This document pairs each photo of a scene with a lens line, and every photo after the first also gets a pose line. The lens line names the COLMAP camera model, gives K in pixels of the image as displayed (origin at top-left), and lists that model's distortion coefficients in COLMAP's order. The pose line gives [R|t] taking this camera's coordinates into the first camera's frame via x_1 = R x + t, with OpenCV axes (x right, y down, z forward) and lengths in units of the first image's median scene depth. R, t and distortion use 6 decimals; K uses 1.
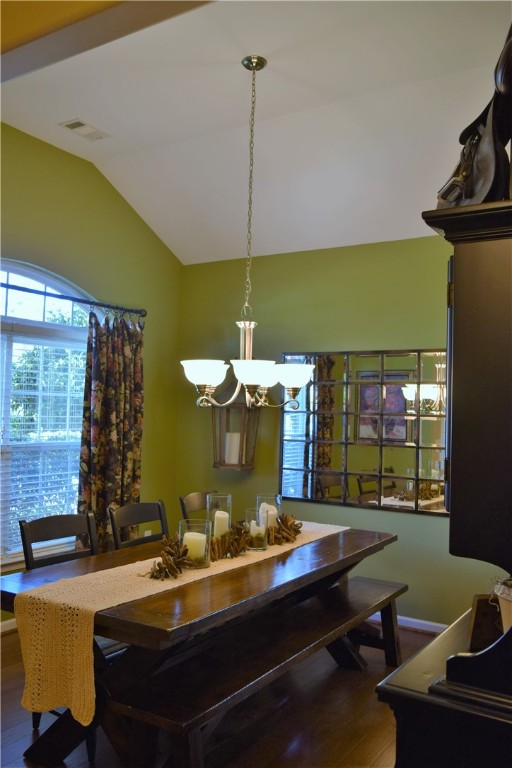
lens RADIAL K [[667.0, 0, 254.8], [0, 667.0, 384.8], [0, 0, 1]] dist [-0.020178, -0.011878]
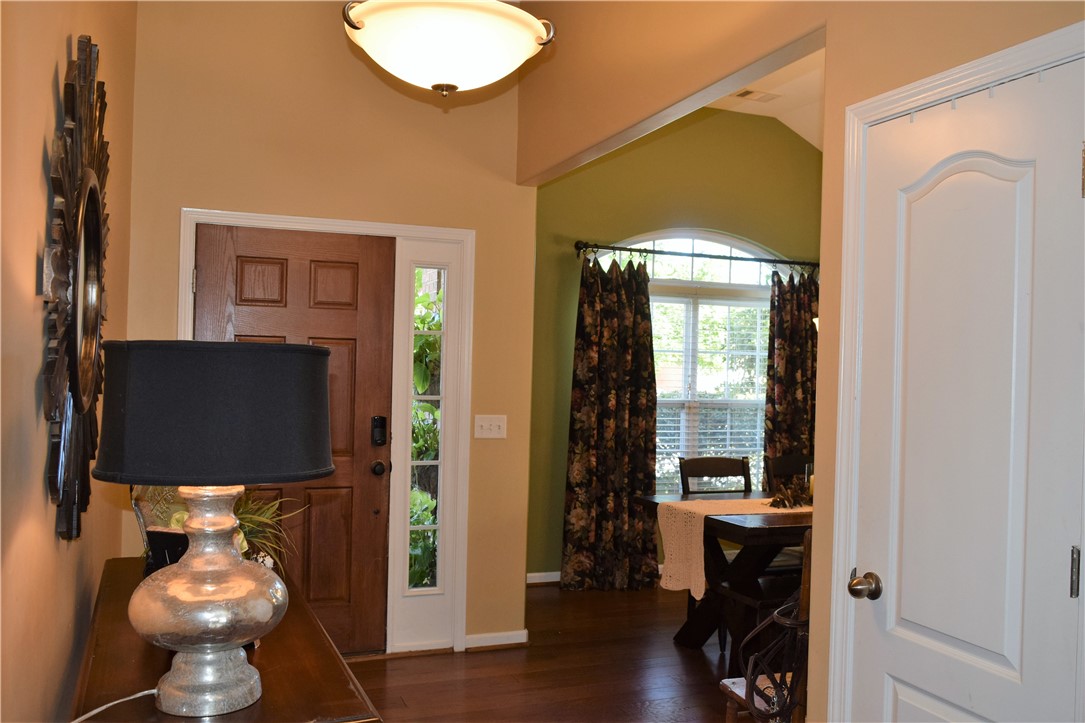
lens RADIAL K [[942.3, 0, 542.8], [0, 942.3, 361.4], [0, 0, 1]] dist [-0.020178, -0.011878]
pose [[0.807602, -0.011121, -0.589624, 0.306916], [0.020058, 0.999762, 0.008617, 0.008341], [0.589387, -0.018786, 0.807632, -0.349816]]
